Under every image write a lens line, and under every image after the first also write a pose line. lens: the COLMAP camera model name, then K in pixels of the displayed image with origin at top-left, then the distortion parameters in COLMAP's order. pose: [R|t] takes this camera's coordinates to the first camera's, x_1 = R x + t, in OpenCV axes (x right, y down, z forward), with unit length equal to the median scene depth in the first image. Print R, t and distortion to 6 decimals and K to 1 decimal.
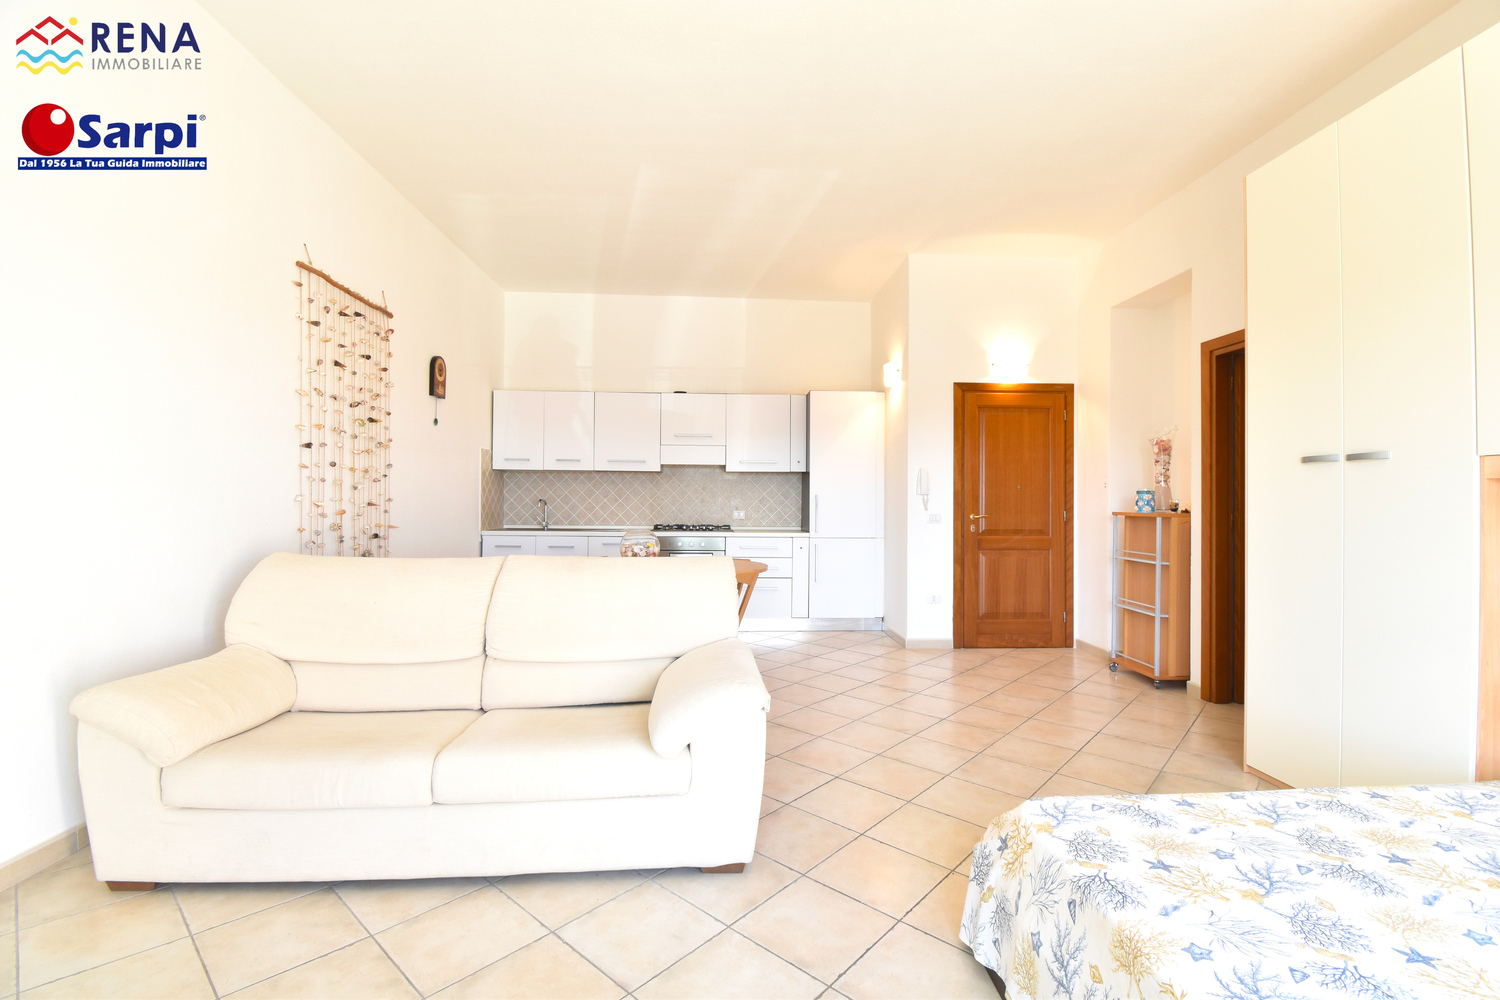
lens RADIAL K [[658.5, 0, 756.9], [0, 658.5, 498.7], [0, 0, 1]] dist [0.021930, -0.027251]
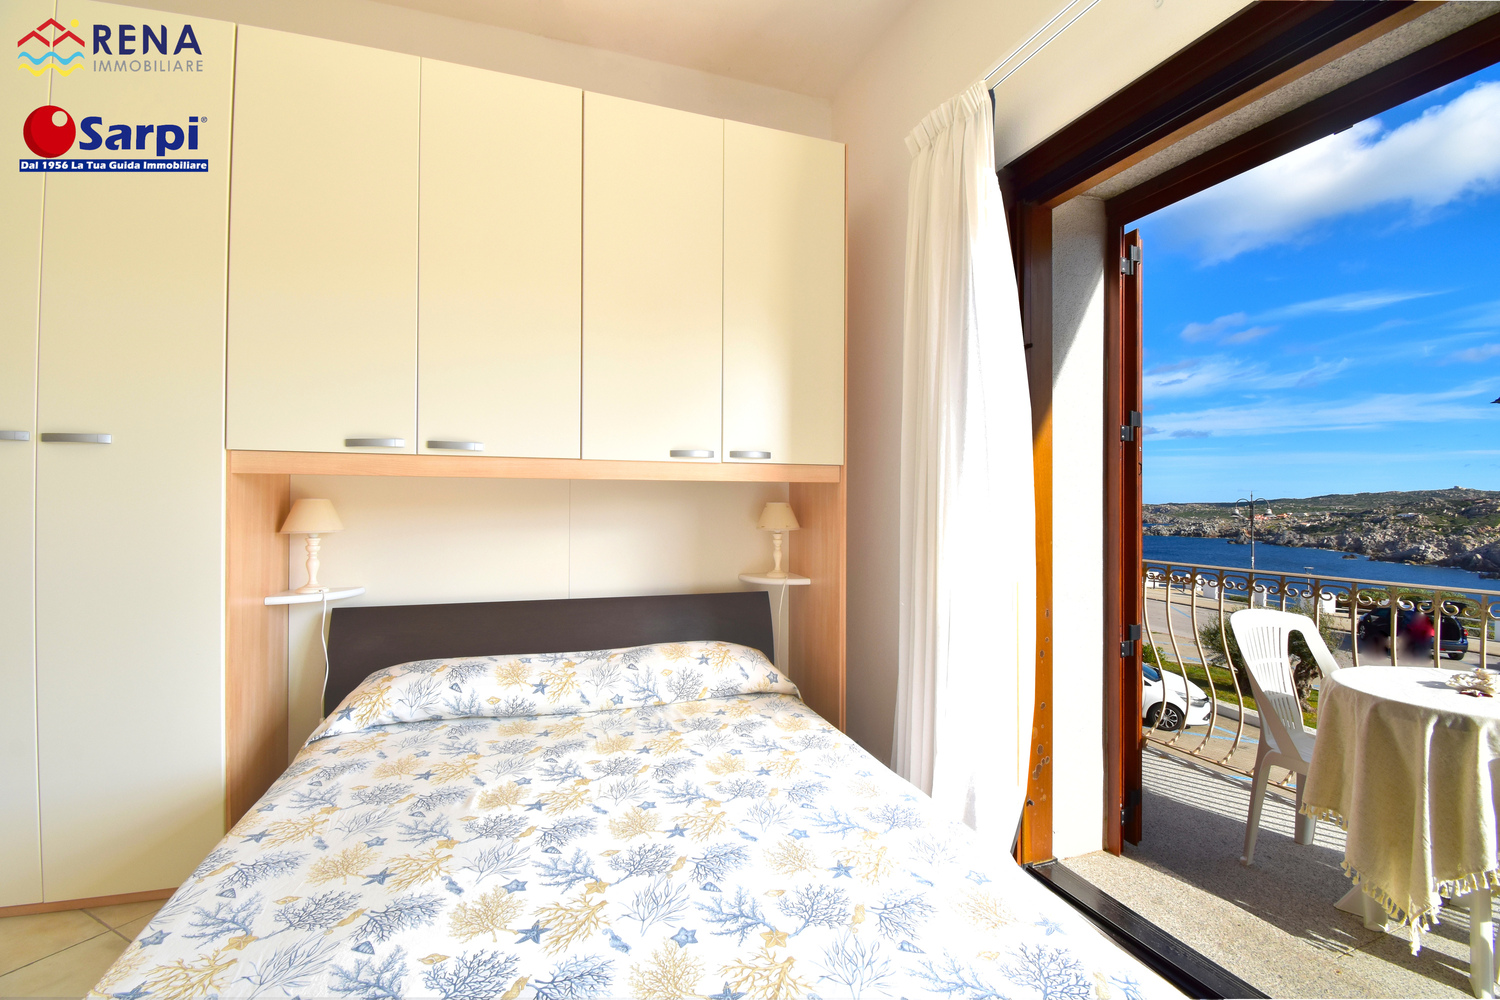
lens RADIAL K [[658.5, 0, 756.9], [0, 658.5, 498.7], [0, 0, 1]] dist [0.021930, -0.027251]
pose [[-0.276832, -0.001446, 0.960917, -0.022309], [-0.010655, 0.999942, -0.001564, 0.000257], [-0.960859, -0.010671, -0.276831, 0.190556]]
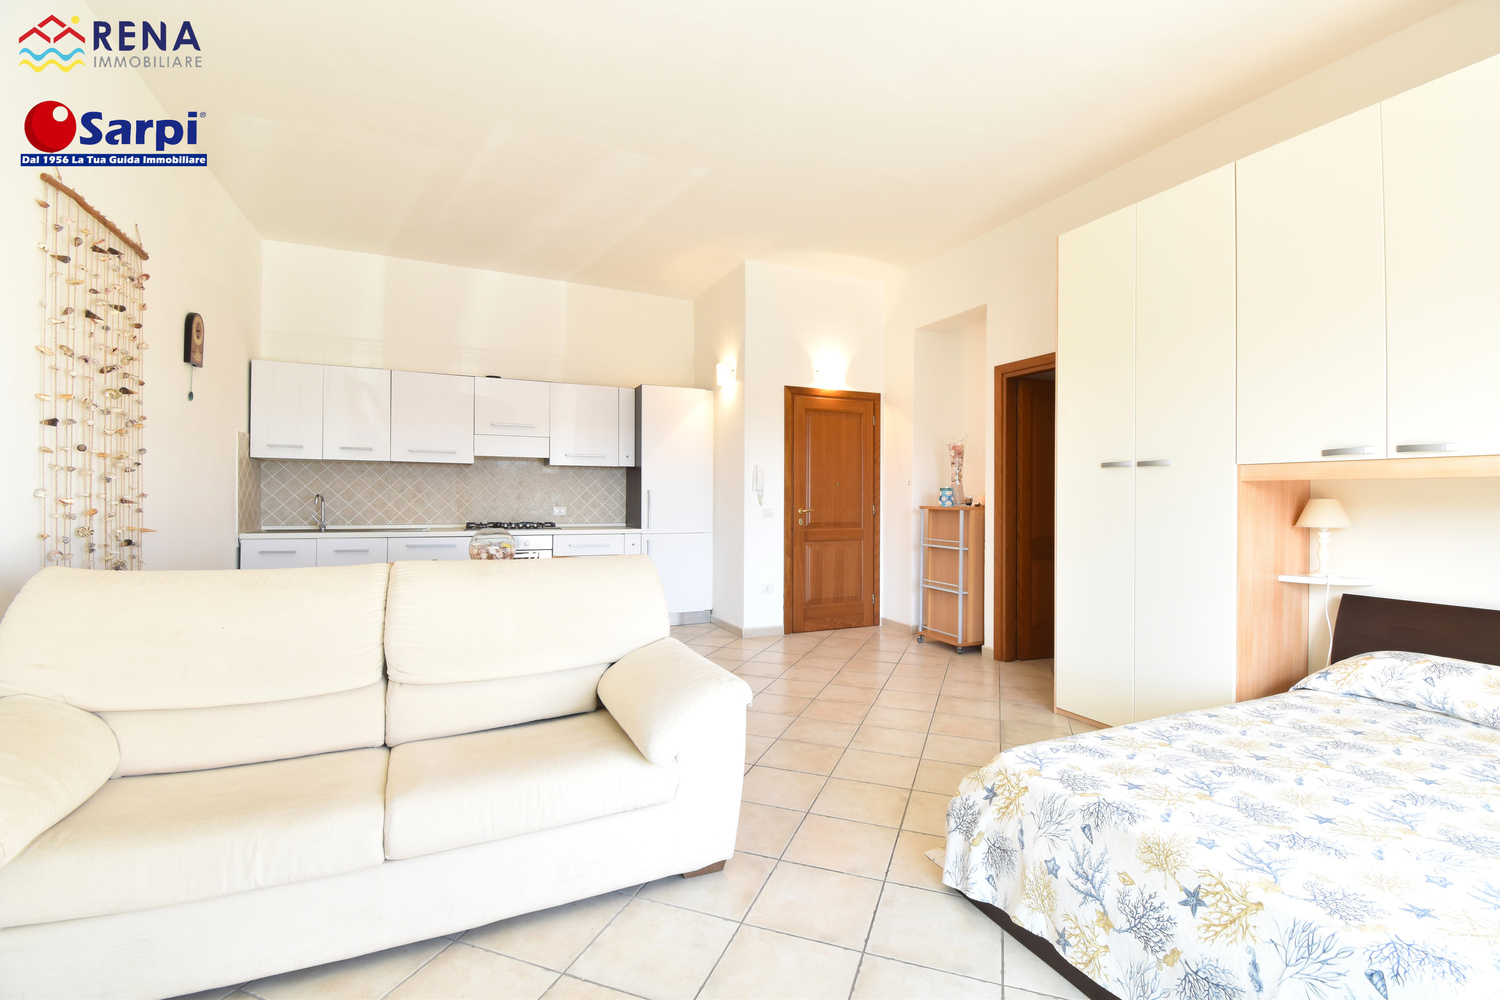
lens RADIAL K [[658.5, 0, 756.9], [0, 658.5, 498.7], [0, 0, 1]] dist [0.021930, -0.027251]
pose [[0.931455, -0.001335, 0.363854, -0.132778], [-0.001440, 0.999972, 0.007354, -0.000881], [-0.363854, -0.007373, 0.931427, 0.021974]]
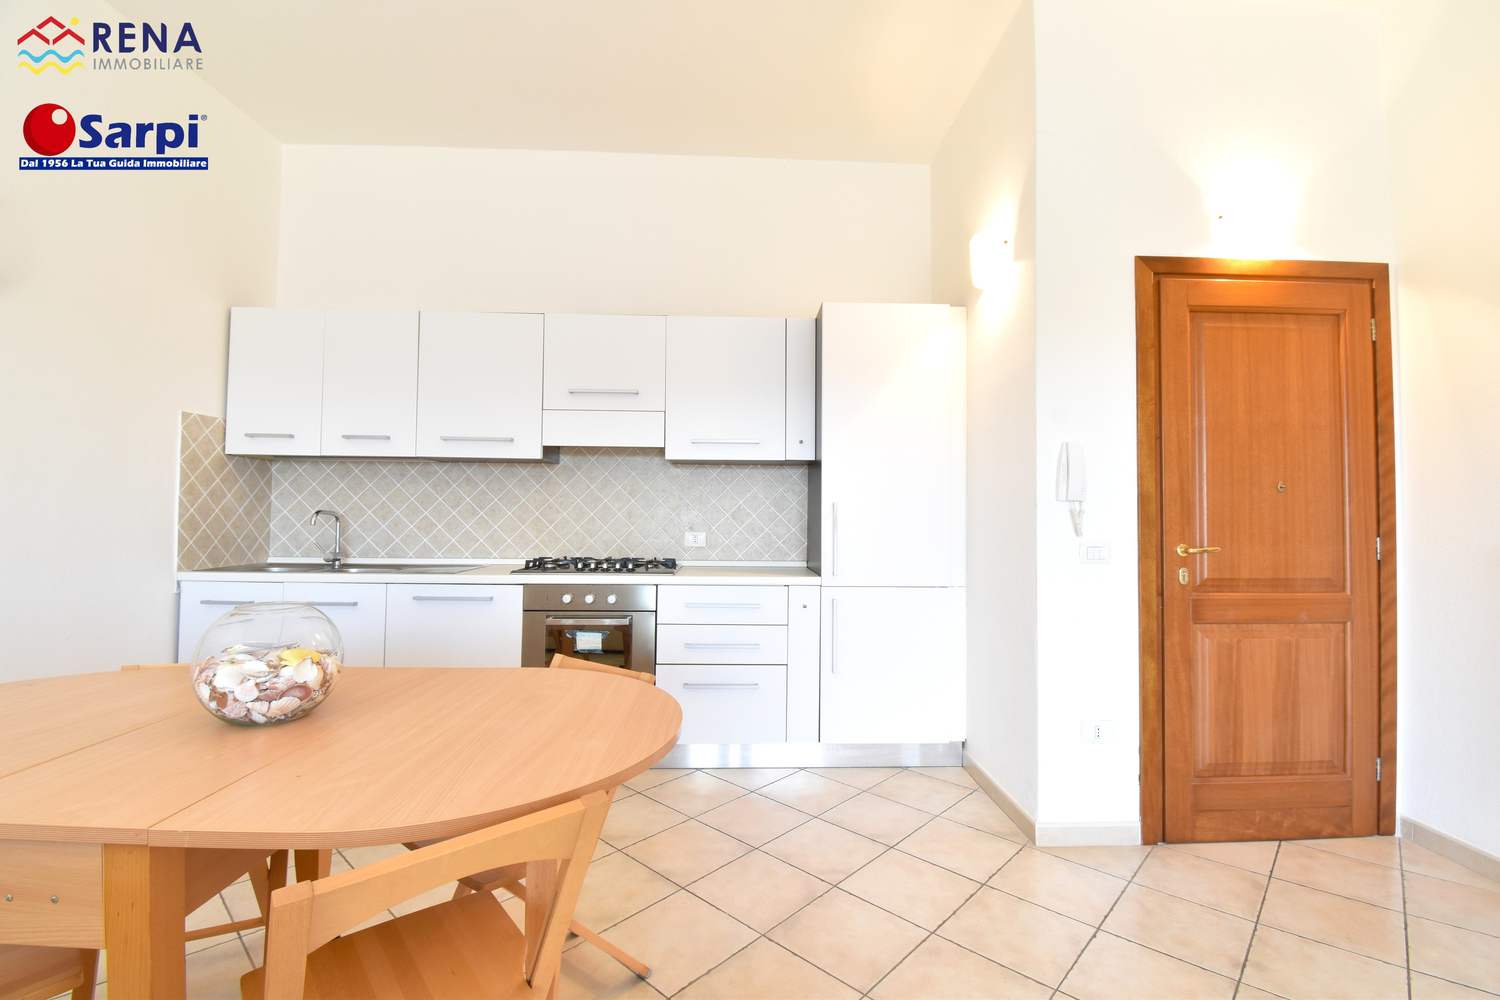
lens RADIAL K [[658.5, 0, 756.9], [0, 658.5, 498.7], [0, 0, 1]] dist [0.021930, -0.027251]
pose [[0.999726, 0.001389, -0.023347, 0.046996], [-0.001882, 0.999776, -0.021074, 0.002139], [0.023312, 0.021112, 0.999505, 0.543659]]
